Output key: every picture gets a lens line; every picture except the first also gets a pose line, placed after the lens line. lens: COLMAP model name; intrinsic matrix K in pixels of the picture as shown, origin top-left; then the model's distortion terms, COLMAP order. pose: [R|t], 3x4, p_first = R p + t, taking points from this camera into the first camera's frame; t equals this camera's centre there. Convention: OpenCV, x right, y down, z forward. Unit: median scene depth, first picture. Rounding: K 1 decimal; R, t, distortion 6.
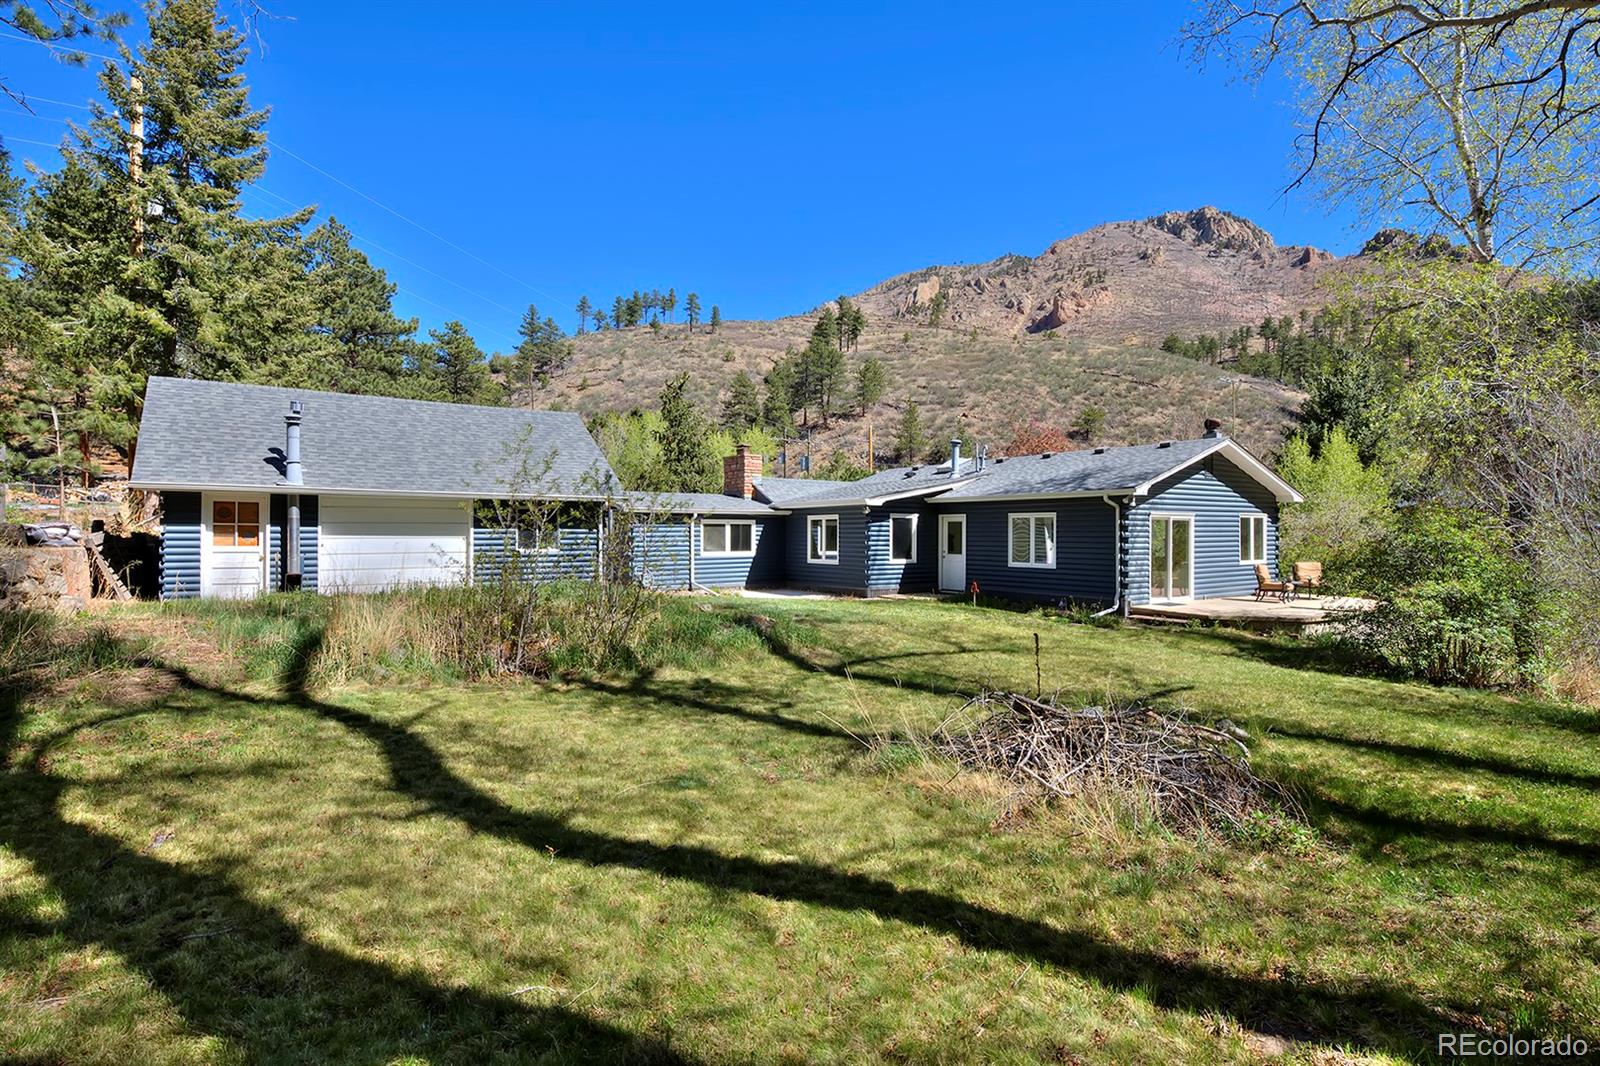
lens RADIAL K [[778.9, 0, 809.4], [0, 778.9, 538.1], [0, 0, 1]] dist [-0.000181, -0.000217]
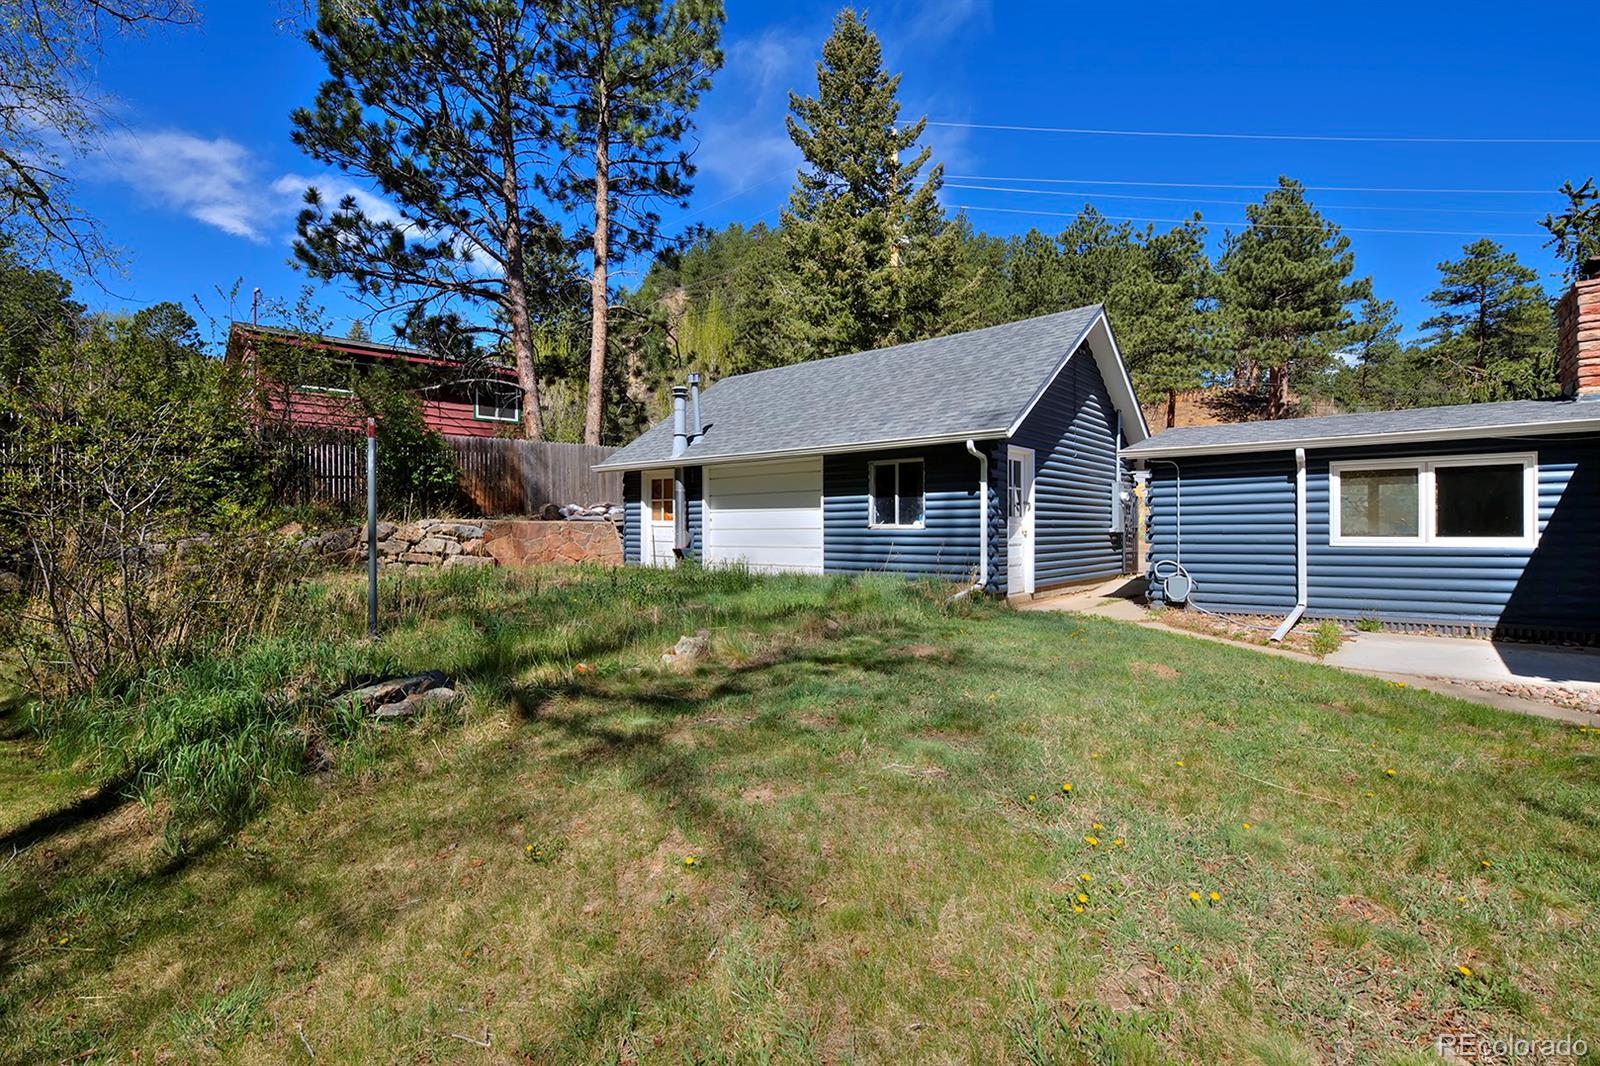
lens RADIAL K [[728.7, 0, 804.6], [0, 728.7, 534.2], [0, 0, 1]] dist [-0.000026, -0.001426]
pose [[0.256878, 0.003554, -0.966437, 0.184254], [-0.002877, 0.999992, 0.002913, 0.016668], [0.966440, 0.002032, 0.256886, 0.617556]]
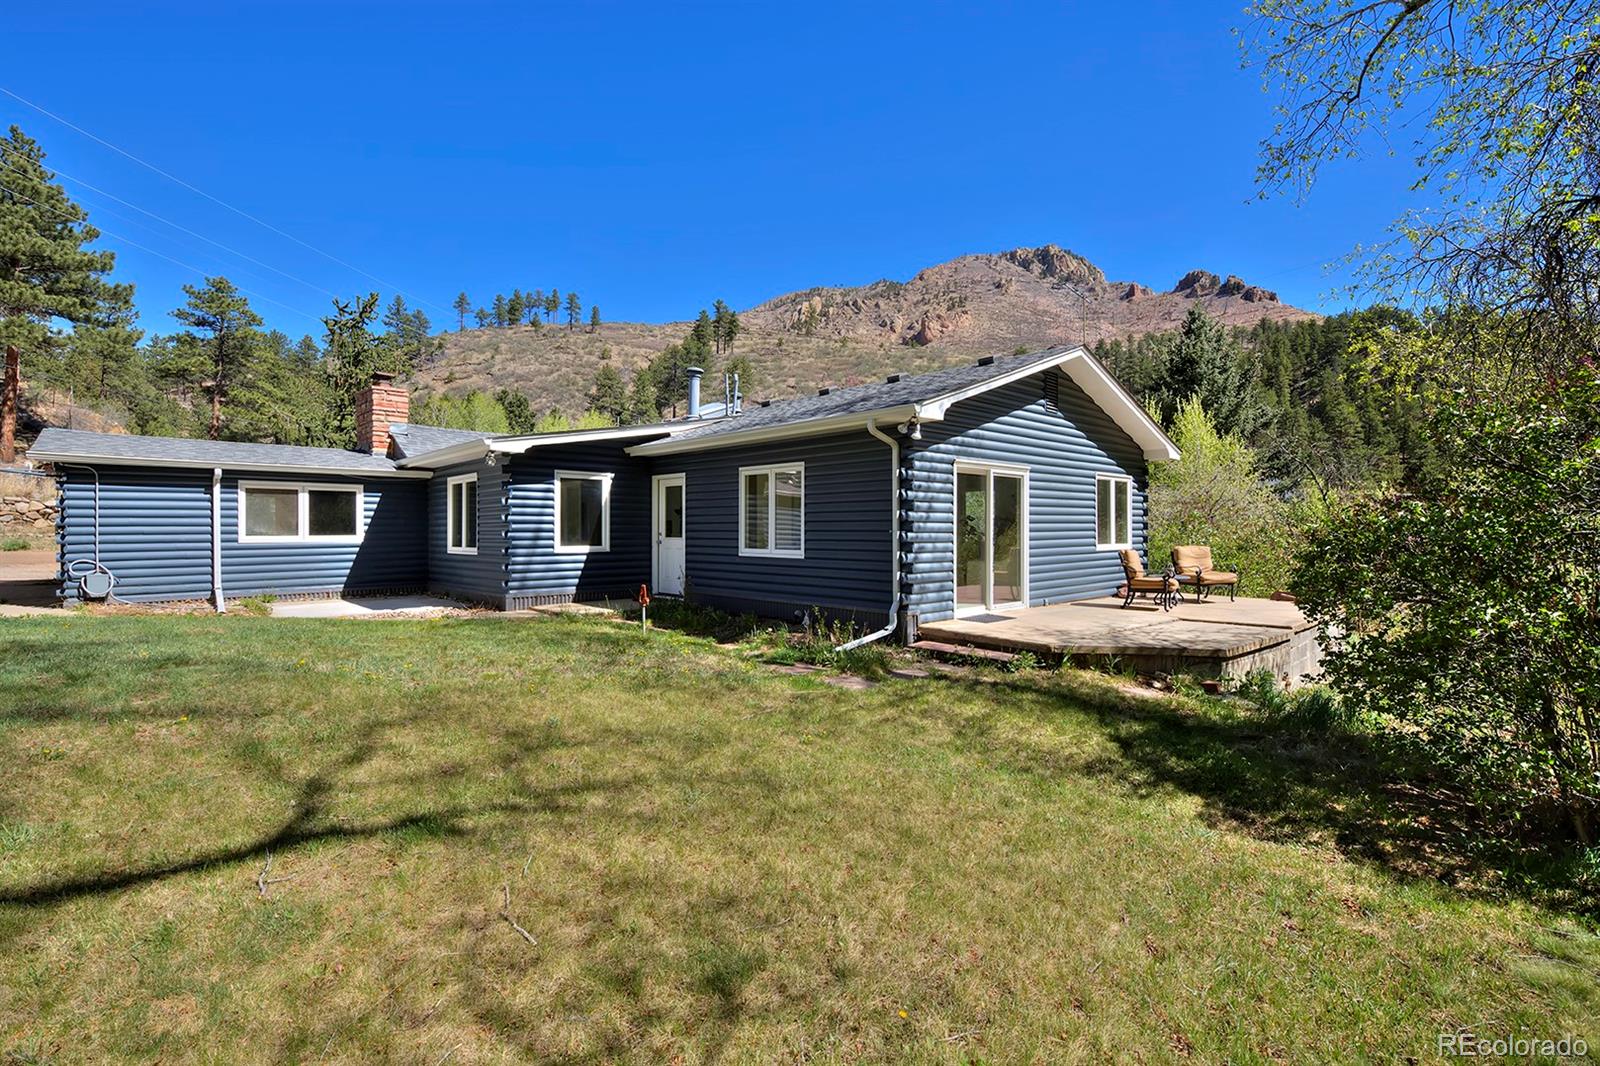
lens RADIAL K [[728.7, 0, 799.5], [0, 728.7, 529.3], [0, 0, 1]] dist [-0.000026, -0.001426]
pose [[0.990488, -0.002286, 0.137578, 0.207969], [0.003319, 0.999968, -0.007279, 0.018679], [-0.137557, 0.007666, 0.990464, 0.402486]]
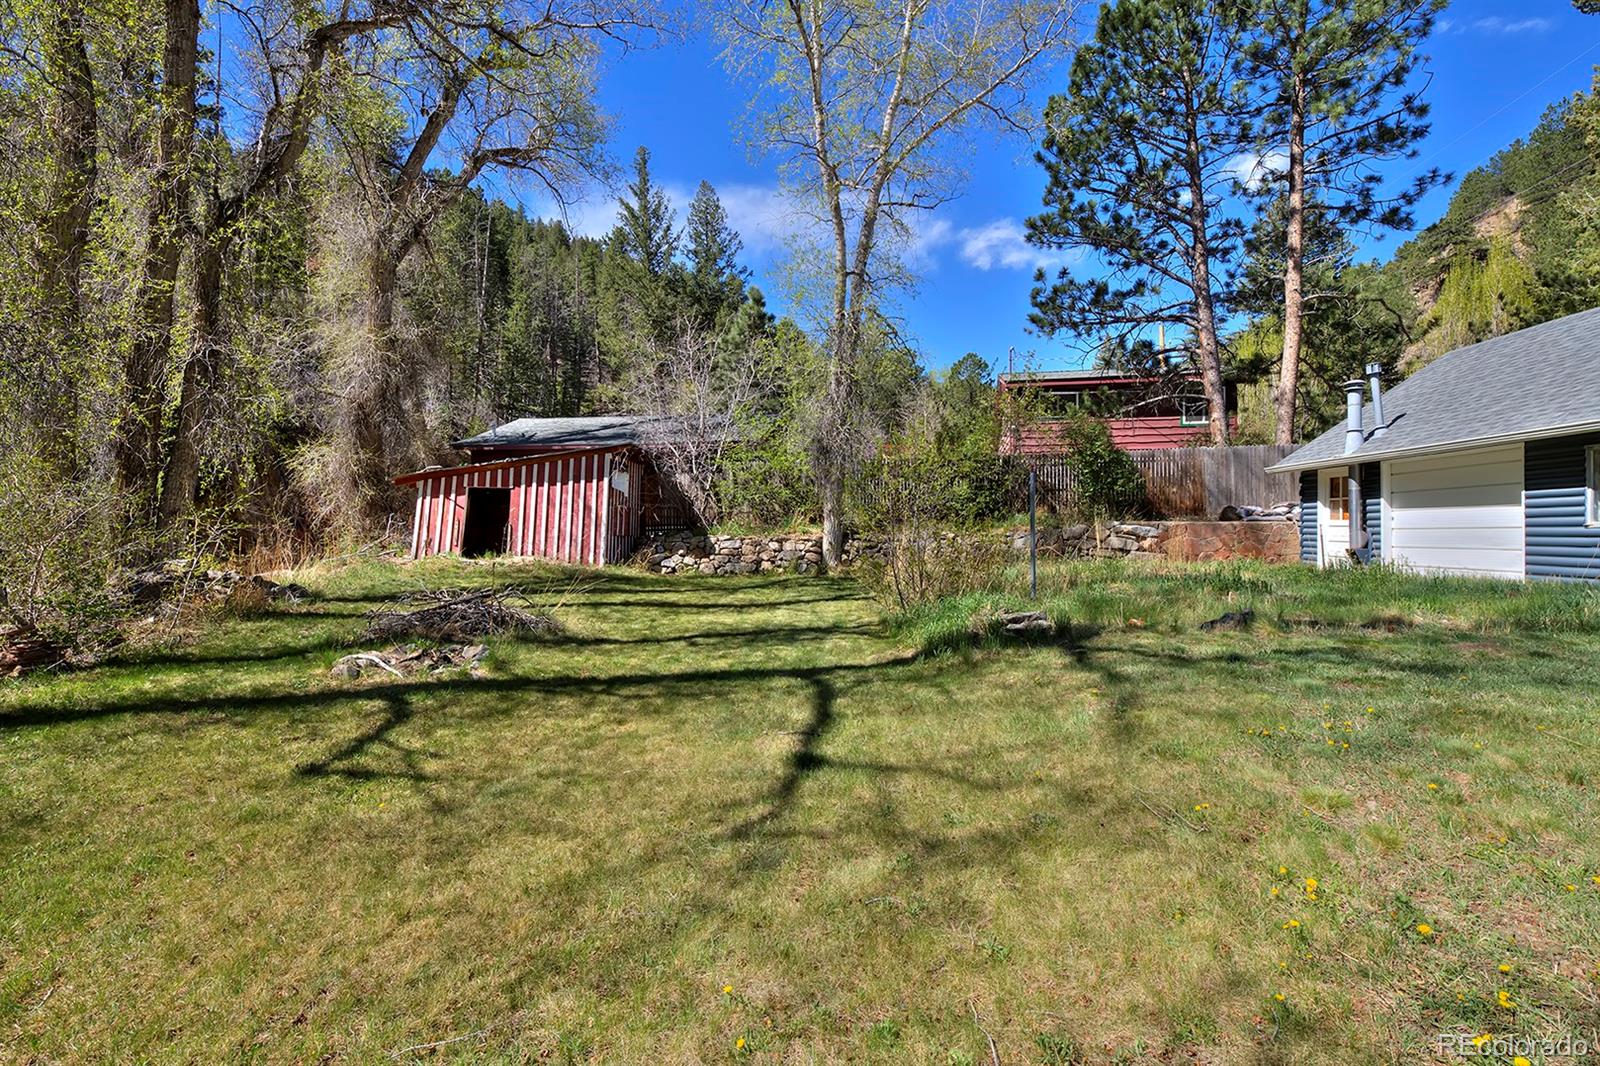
lens RADIAL K [[778.9, 0, 803.0], [0, 778.9, 529.6], [0, 0, 1]] dist [-0.000181, -0.000217]
pose [[-0.626906, -0.002423, -0.779091, 0.337507], [-0.000685, 0.999996, -0.002558, 0.016900], [0.779095, -0.001070, -0.626906, 0.723270]]
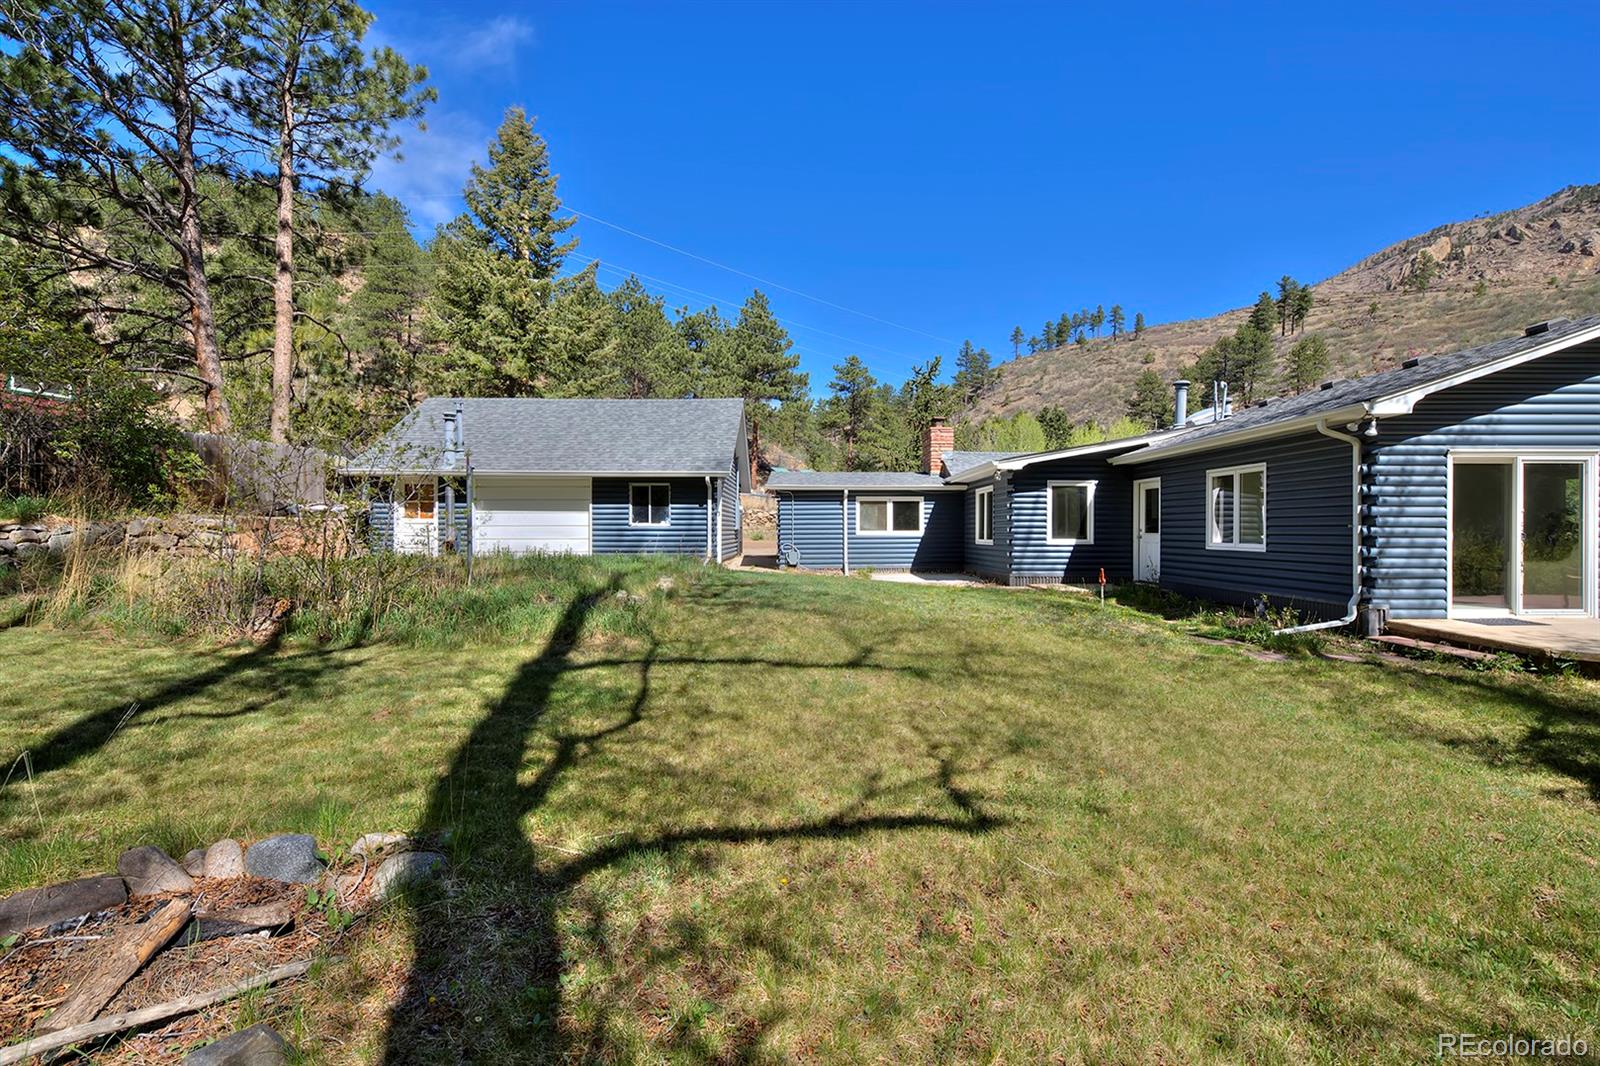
lens RADIAL K [[658.7, 0, 811.8], [0, 658.7, 529.9], [0, 0, 1]] dist [0.003231, -0.002556]
pose [[0.825892, -0.001615, -0.563826, 0.274141], [-0.002425, 0.999976, -0.006415, 0.022541], [0.563824, 0.006665, 0.825868, 0.308890]]
